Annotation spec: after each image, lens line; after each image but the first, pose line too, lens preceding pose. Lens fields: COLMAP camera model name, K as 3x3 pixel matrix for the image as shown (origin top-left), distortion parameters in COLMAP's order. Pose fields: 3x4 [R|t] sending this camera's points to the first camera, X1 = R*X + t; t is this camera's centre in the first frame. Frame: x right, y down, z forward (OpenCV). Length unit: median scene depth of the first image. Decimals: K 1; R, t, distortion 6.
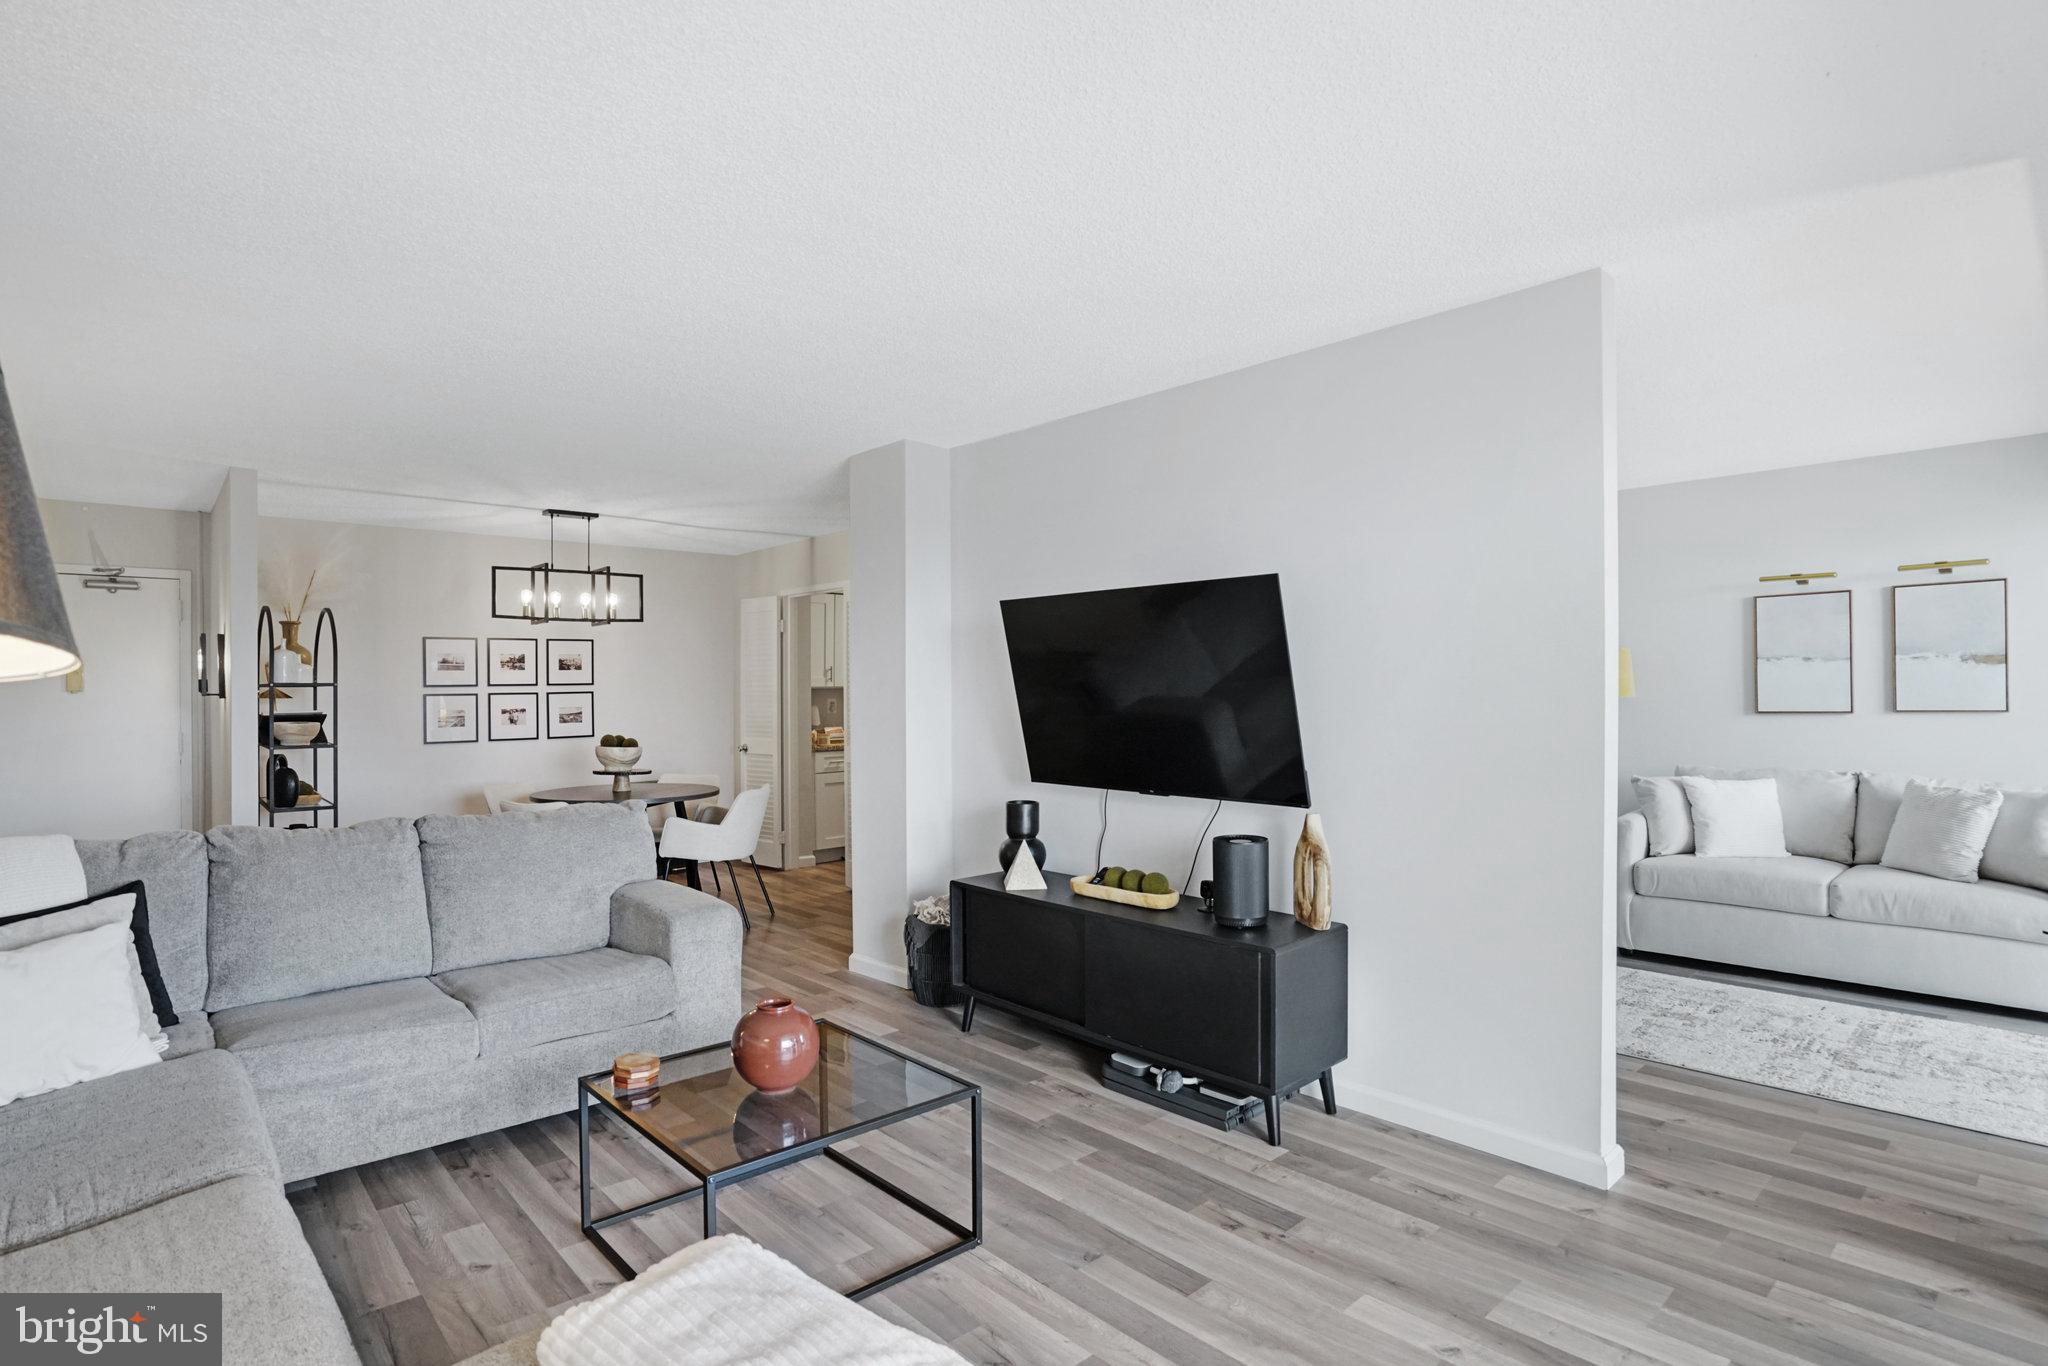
lens RADIAL K [[1032.1, 0, 1020.4], [0, 1032.1, 693.5], [0, 0, 1]] dist [-0.005520, -0.000273]
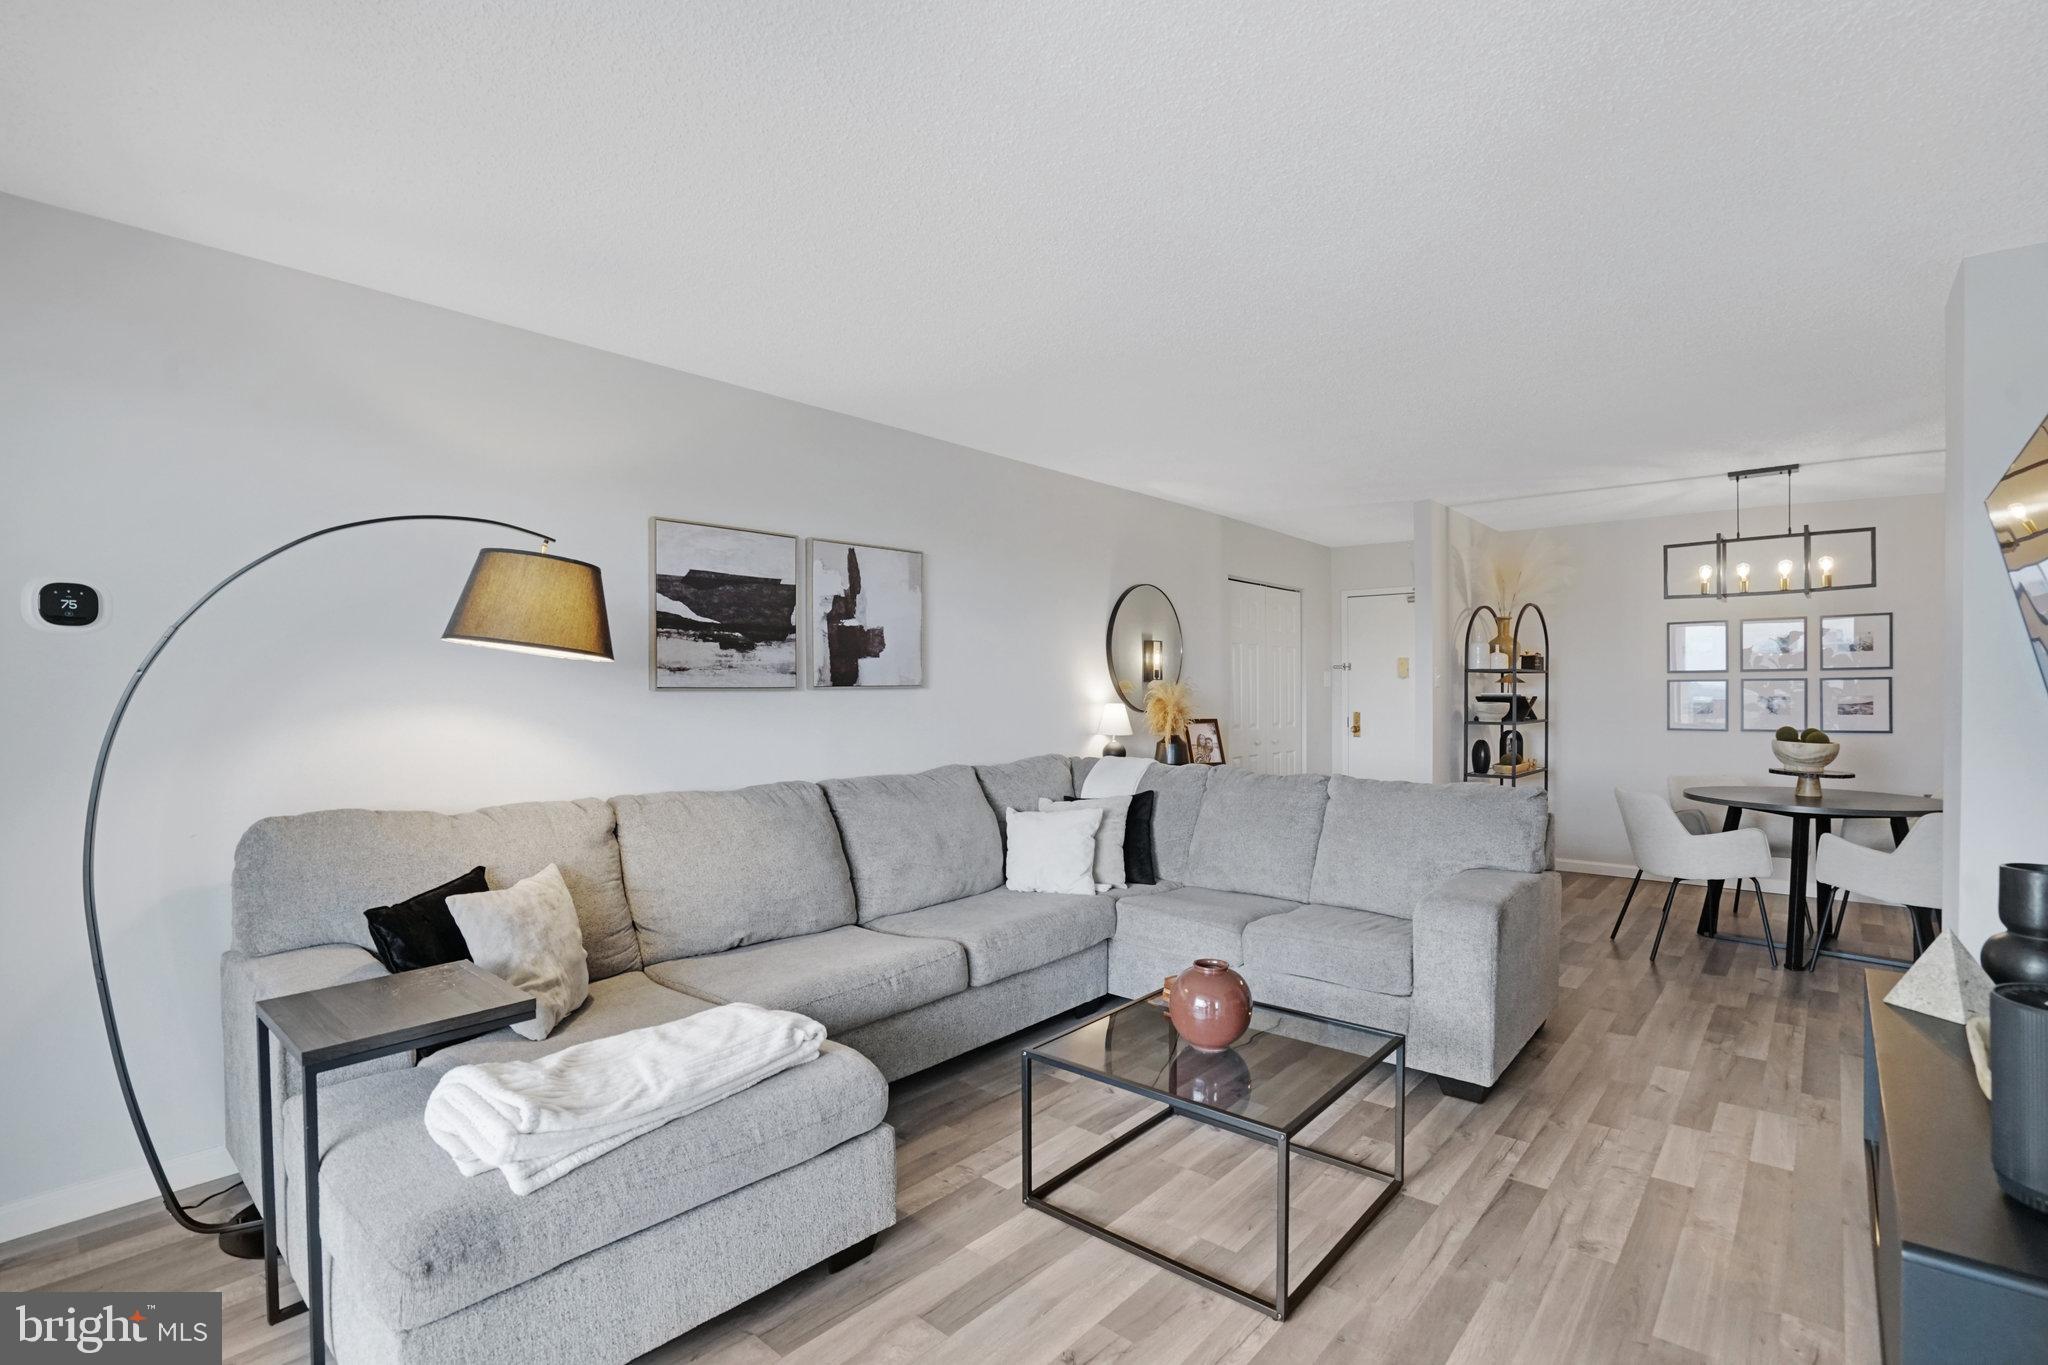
lens RADIAL K [[957.8, 0, 1021.5], [0, 957.8, 679.6], [0, 0, 1]] dist [-0.000144, -0.000181]
pose [[0.136169, -0.003369, -0.990680, 0.284642], [-0.003579, 0.999986, -0.003892, 0.006890], [0.990679, 0.004076, 0.136155, 0.275921]]
